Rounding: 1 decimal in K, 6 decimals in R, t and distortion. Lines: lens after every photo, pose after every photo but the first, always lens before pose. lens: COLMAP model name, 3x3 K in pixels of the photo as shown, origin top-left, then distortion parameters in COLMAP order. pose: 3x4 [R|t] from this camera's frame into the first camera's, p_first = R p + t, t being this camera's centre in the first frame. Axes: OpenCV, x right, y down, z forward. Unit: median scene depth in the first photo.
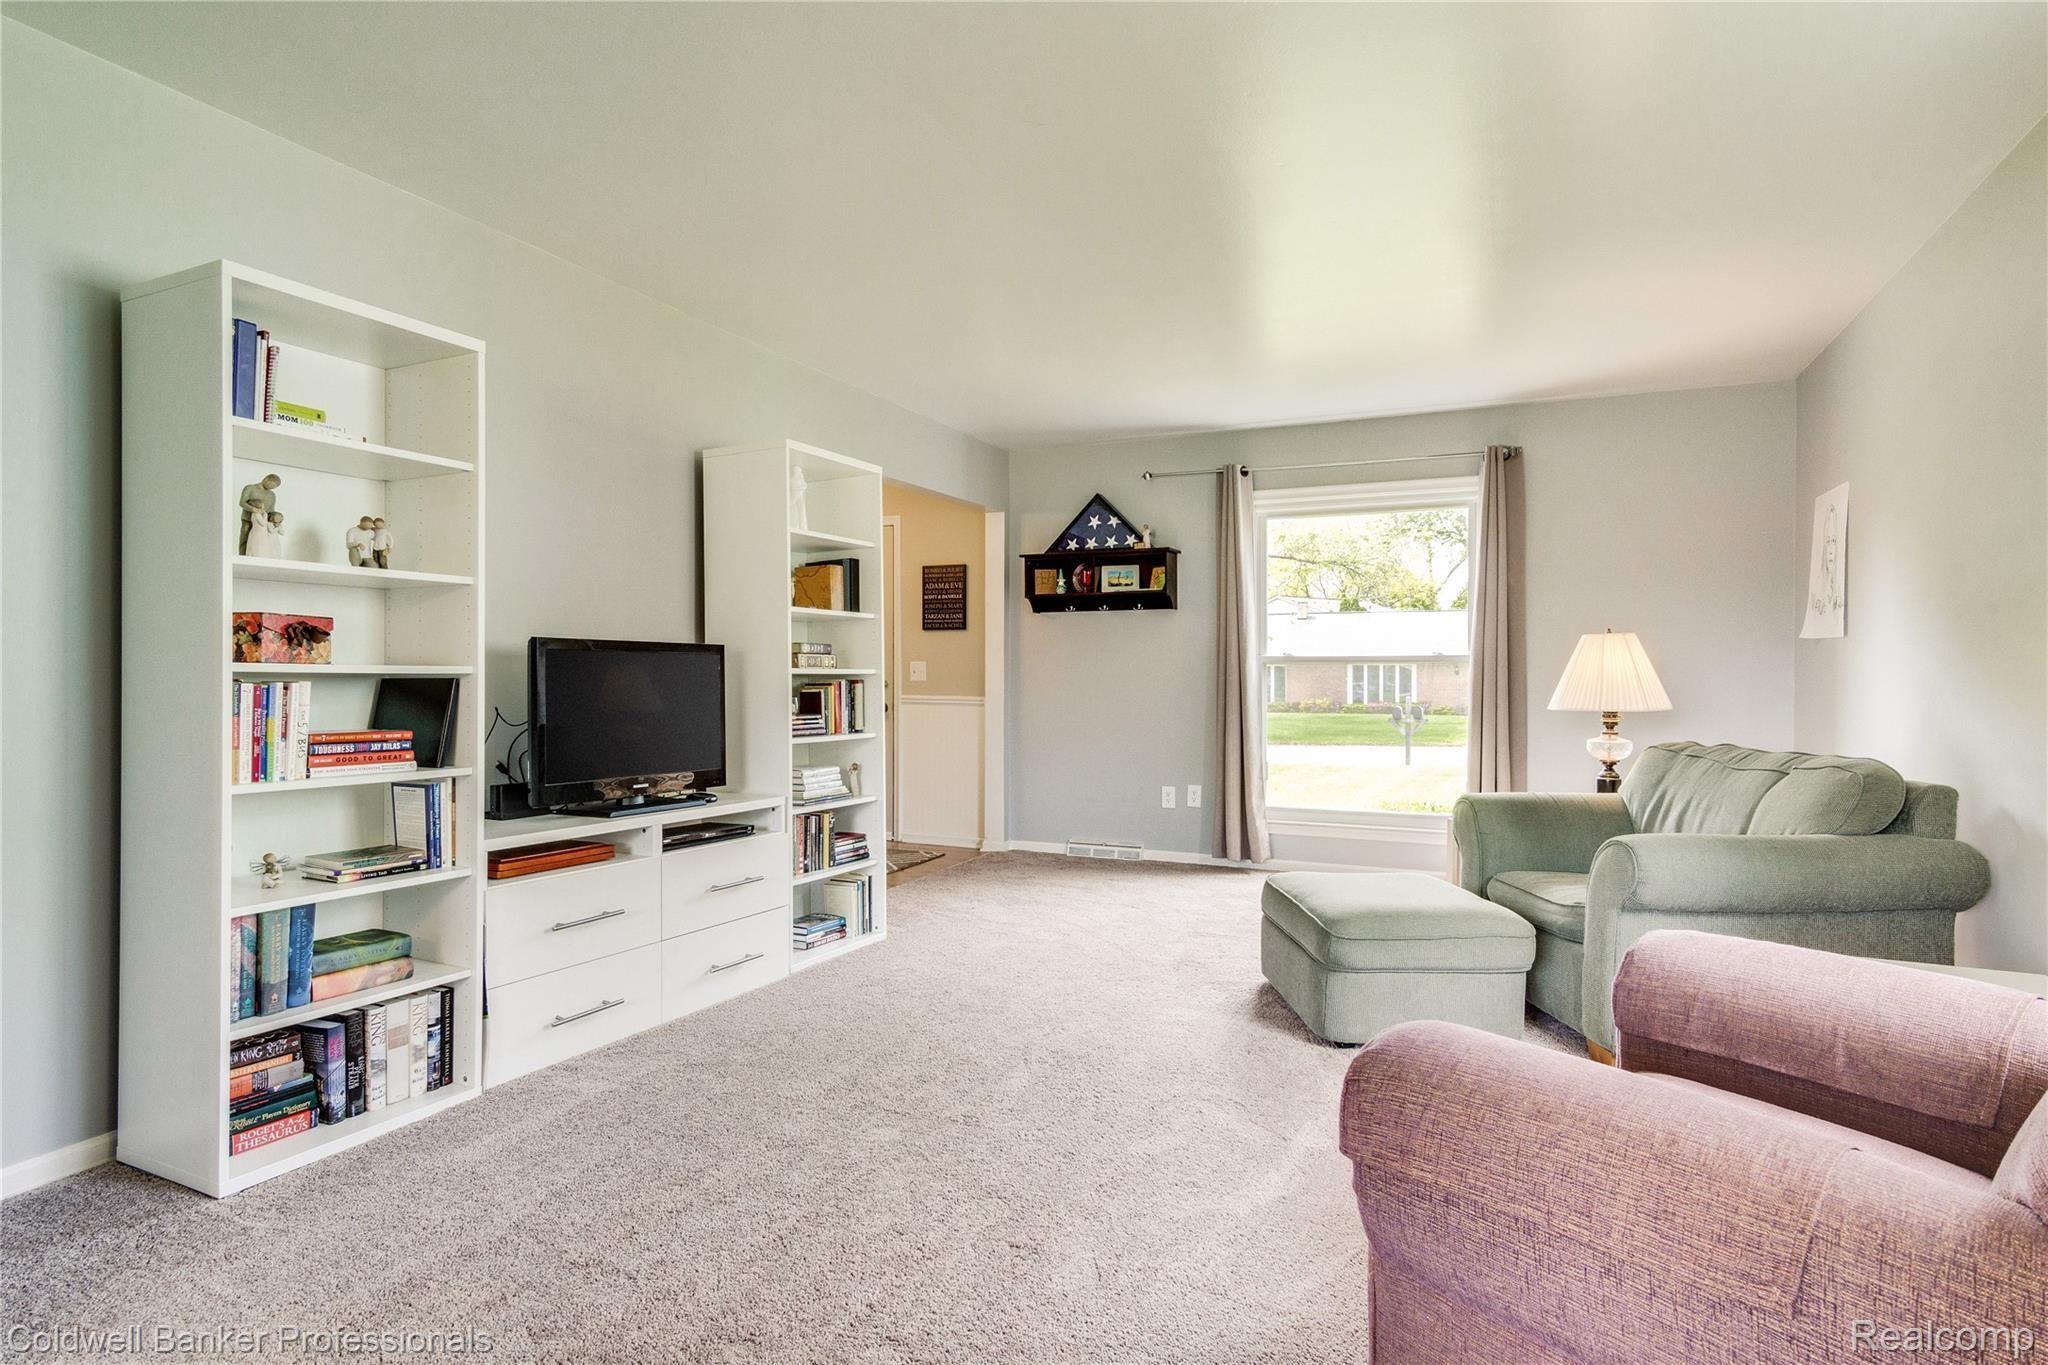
lens RADIAL K [[1098.7, 0, 1021.4], [0, 1098.7, 684.5], [0, 0, 1]] dist [0.005825, 0.000773]
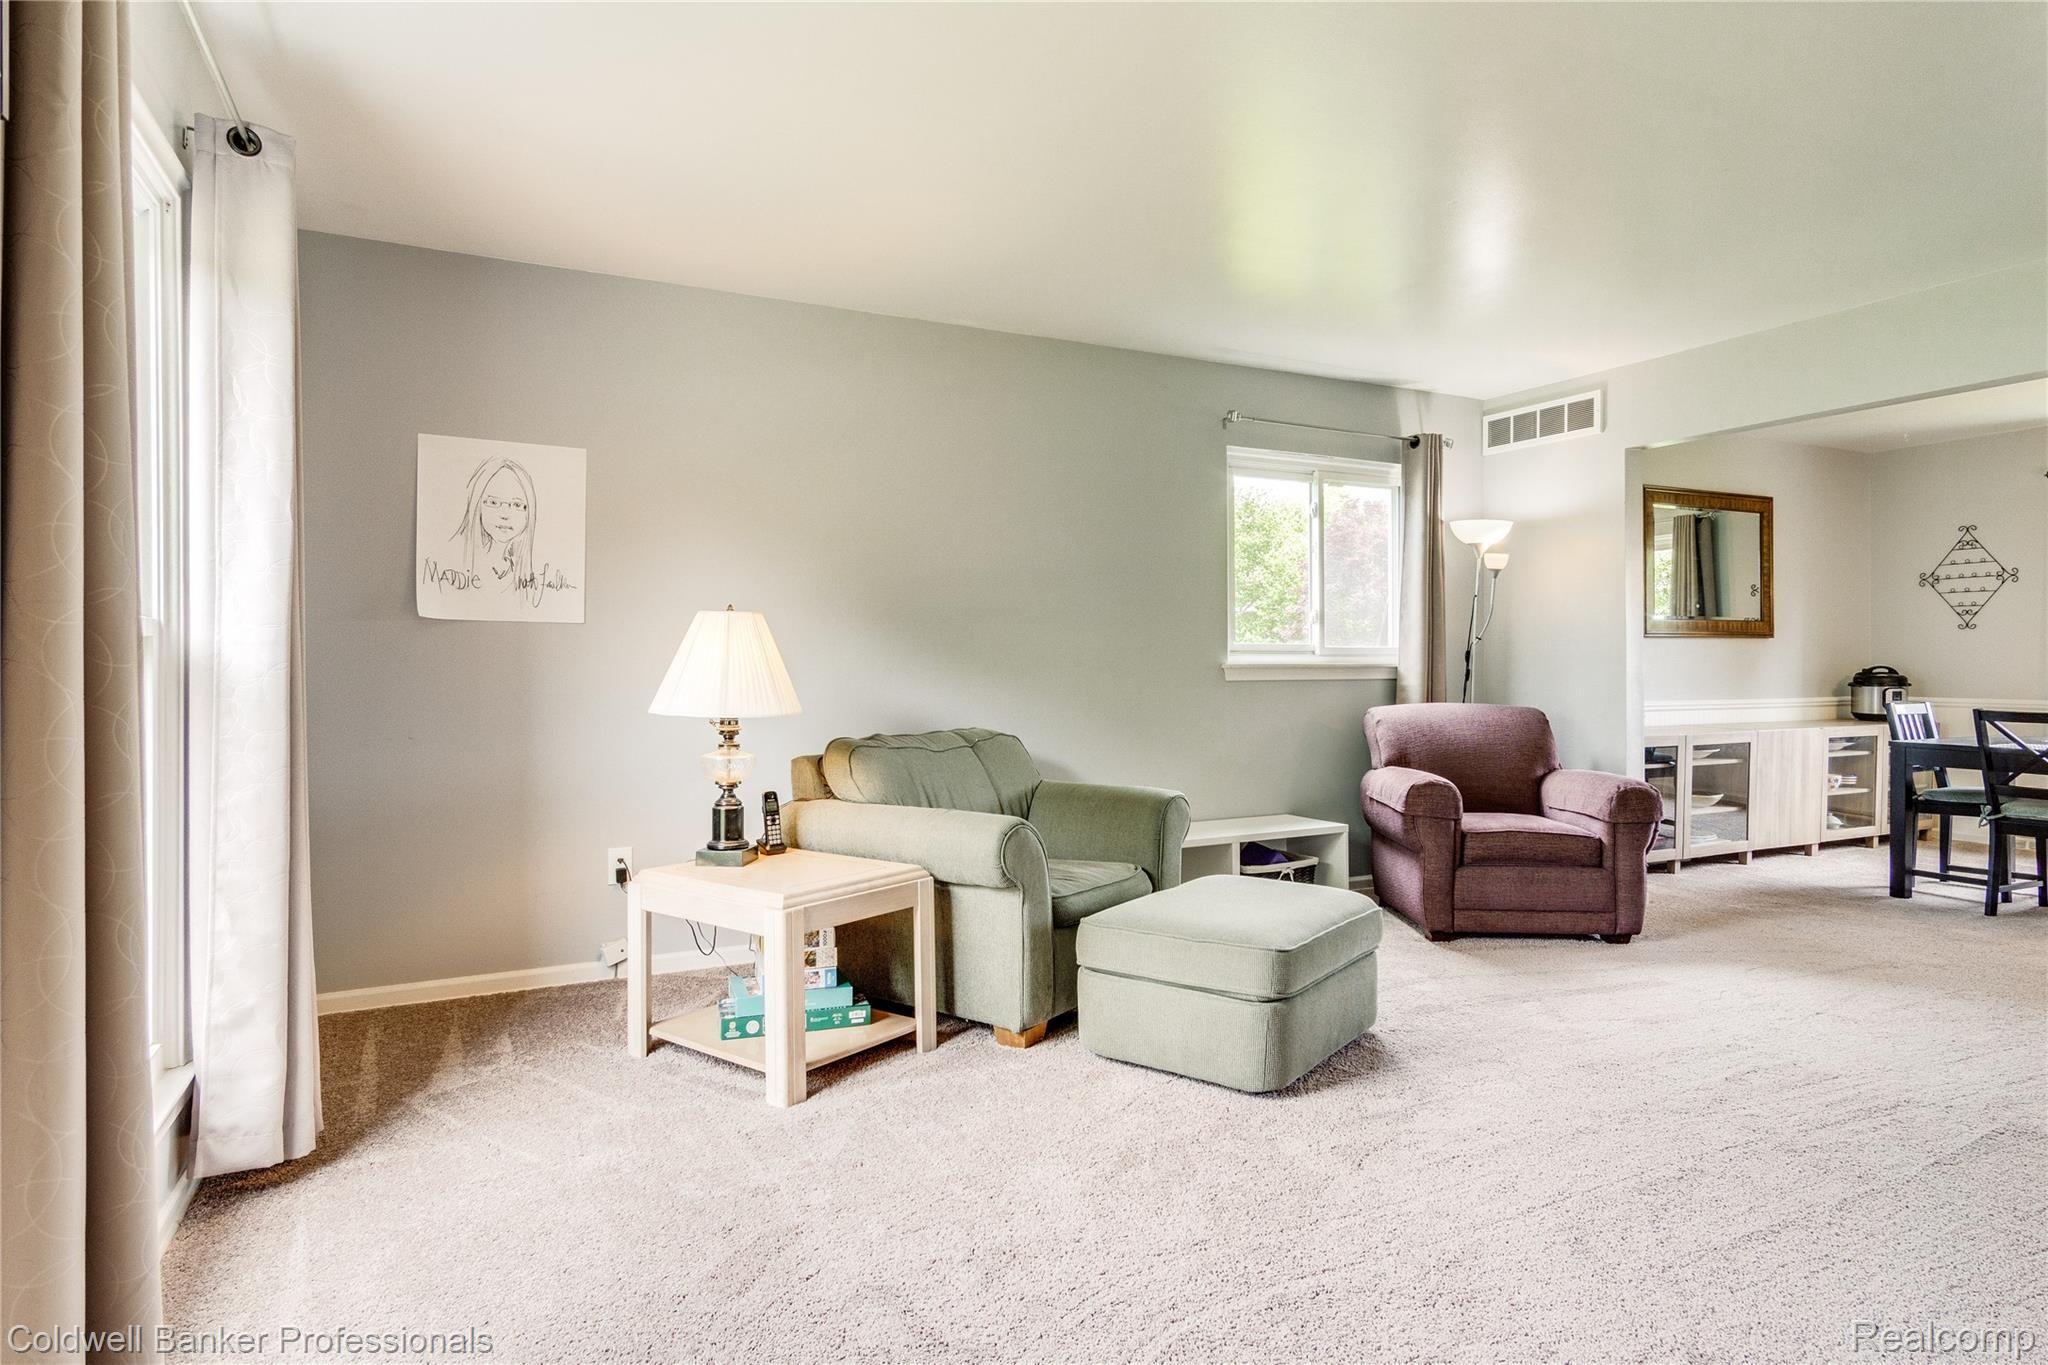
lens RADIAL K [[1098.7, 0, 1002.9], [0, 1098.7, 663.2], [0, 0, 1]] dist [0.005825, 0.000773]
pose [[-0.770580, -0.004124, 0.637330, -0.057142], [0.004909, 0.999911, 0.012406, -0.013902], [-0.637324, 0.012688, -0.770491, 1.021868]]
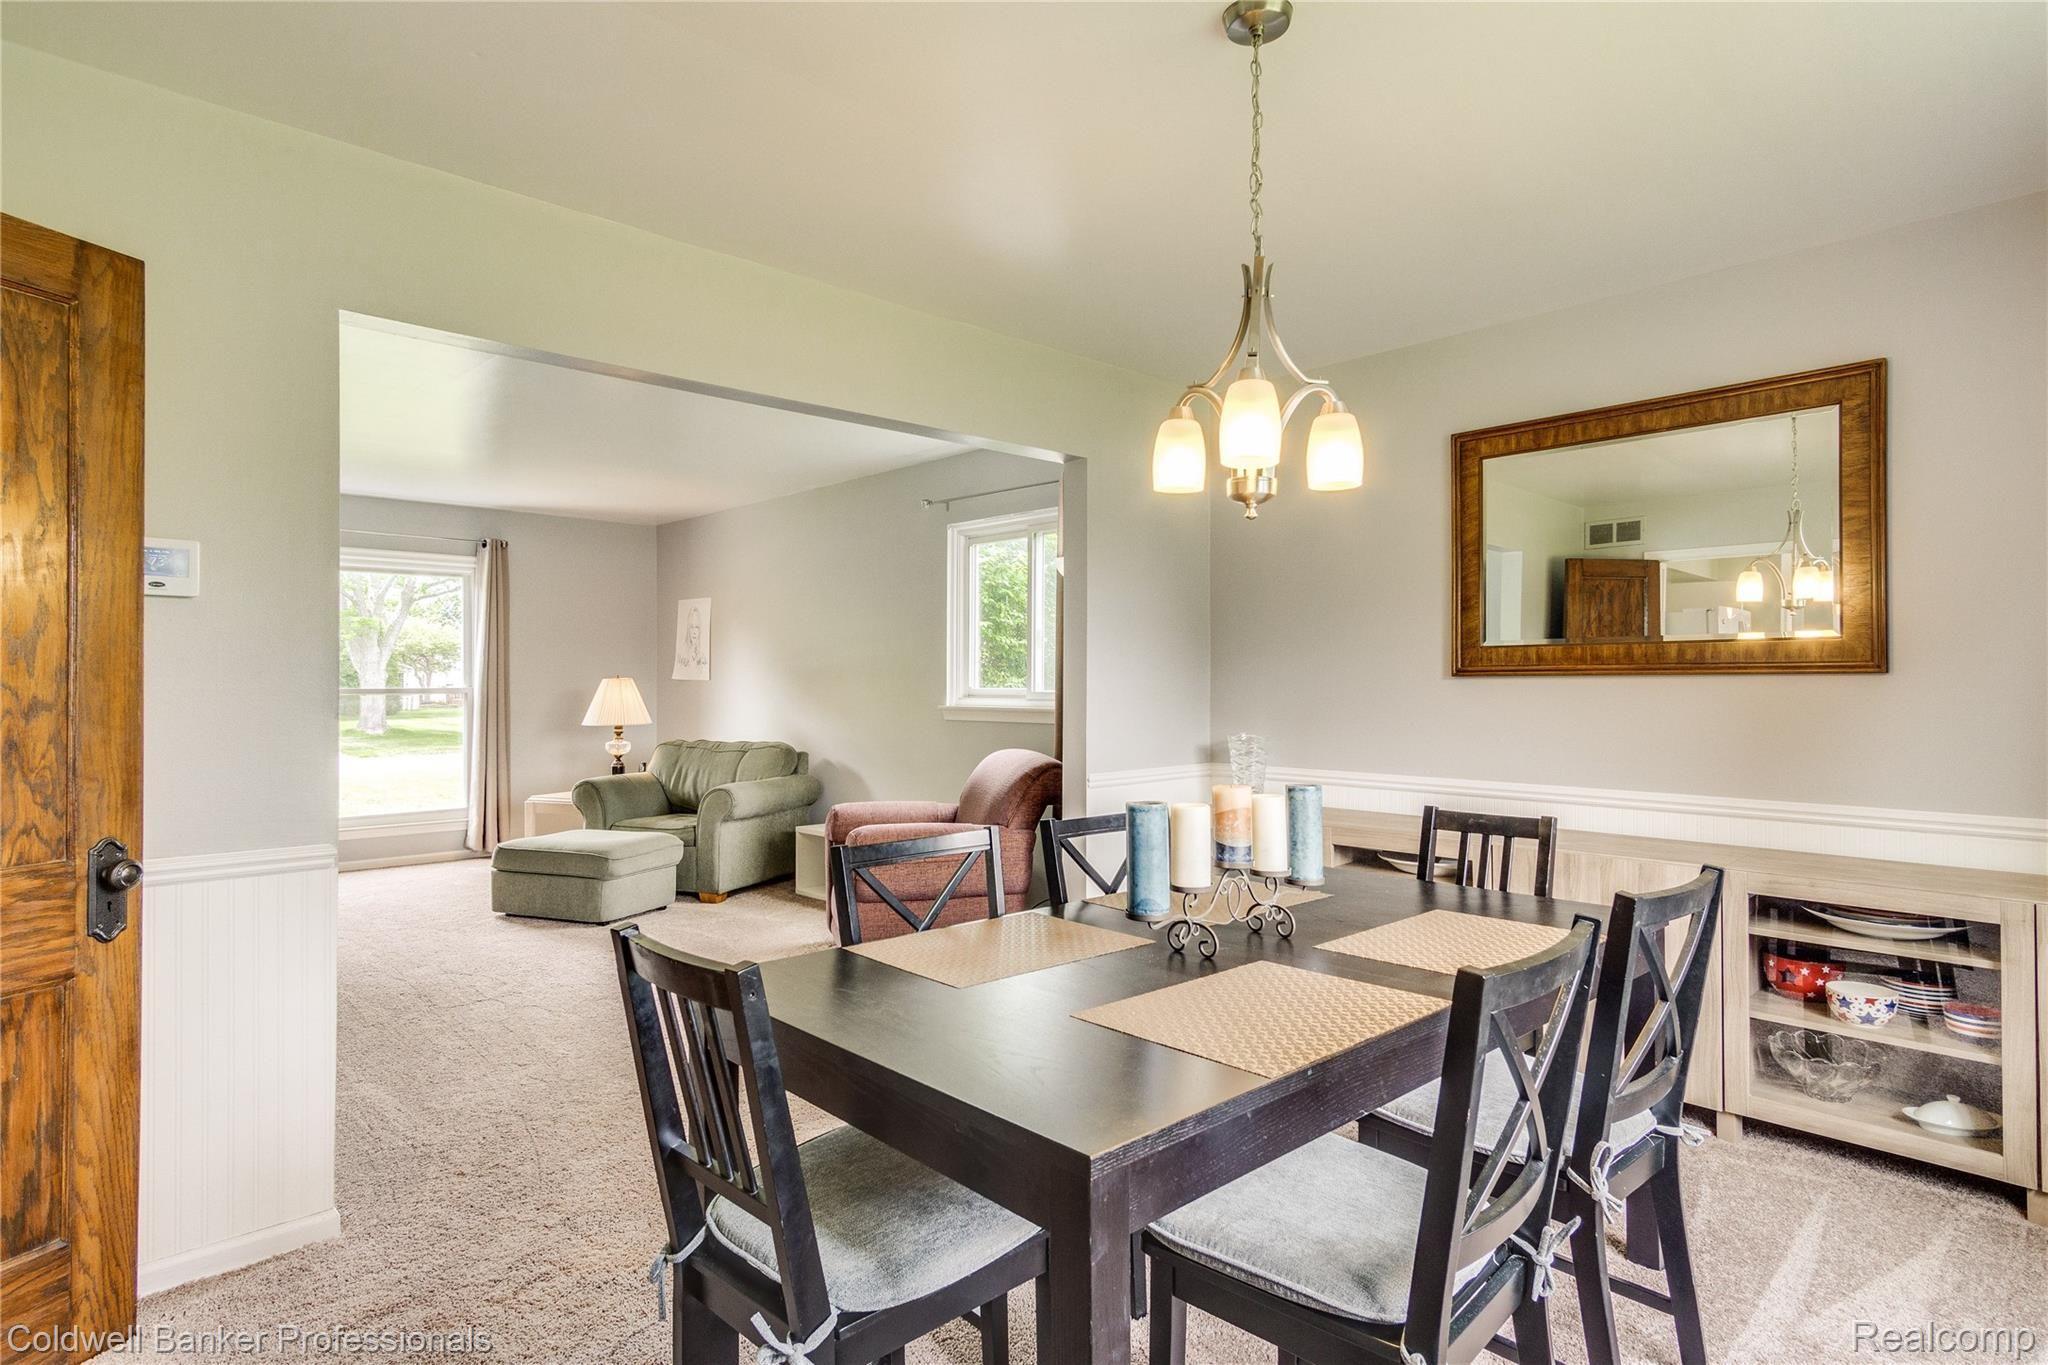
lens RADIAL K [[1098.7, 0, 1016.9], [0, 1098.7, 673.8], [0, 0, 1]] dist [0.005825, 0.000773]
pose [[0.377264, 0.006342, 0.926084, -0.545173], [0.010510, 0.999883, -0.011129, -0.019668], [-0.926046, 0.013932, 0.377153, -0.129158]]
